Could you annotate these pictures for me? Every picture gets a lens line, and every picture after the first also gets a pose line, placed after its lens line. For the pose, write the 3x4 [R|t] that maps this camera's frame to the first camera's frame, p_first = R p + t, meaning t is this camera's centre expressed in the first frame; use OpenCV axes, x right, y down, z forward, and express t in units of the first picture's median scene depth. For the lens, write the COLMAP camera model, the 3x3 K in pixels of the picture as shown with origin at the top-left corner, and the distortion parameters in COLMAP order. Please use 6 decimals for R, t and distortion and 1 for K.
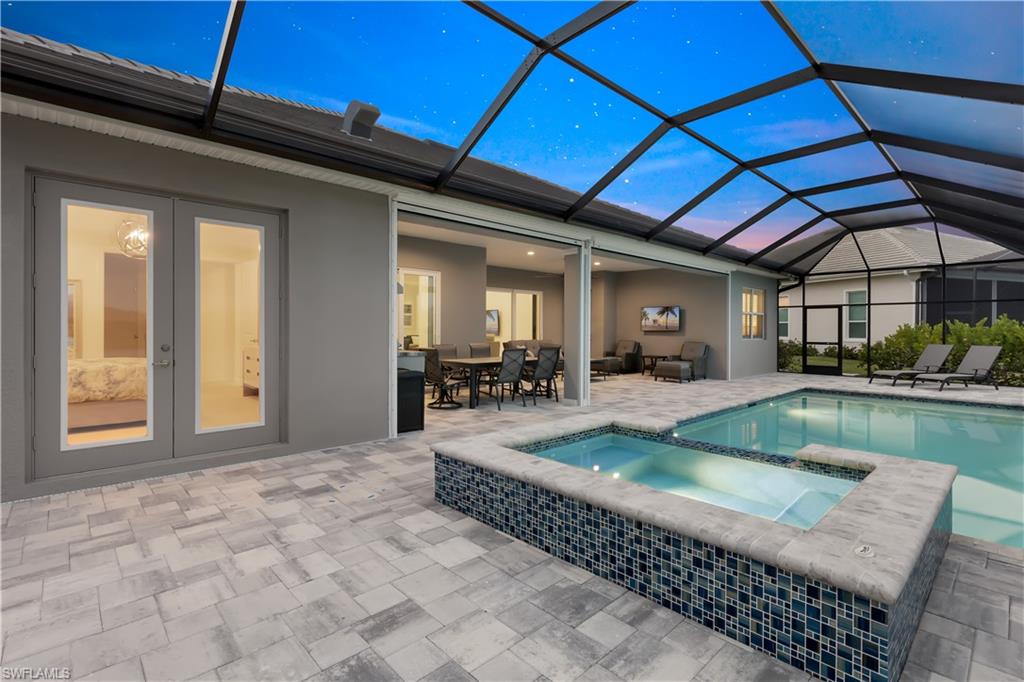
lens RADIAL K [[467.8, 0, 501.7], [0, 467.8, 337.8], [0, 0, 1]] dist [-0.003006, -0.000342]
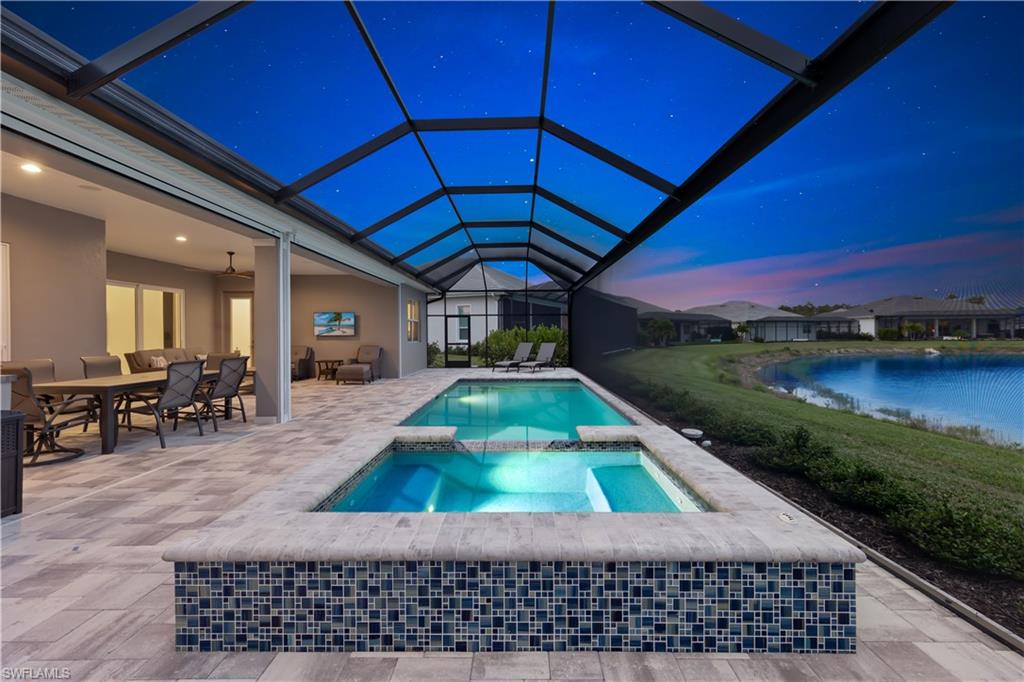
lens RADIAL K [[410.9, 0, 508.3], [0, 410.9, 338.8], [0, 0, 1]] dist [0.003651, -0.000108]
pose [[0.686042, -0.015399, 0.727399, -0.241920], [0.021139, 0.999776, 0.001228, -0.004466], [-0.727255, 0.014534, 0.686214, 0.430247]]
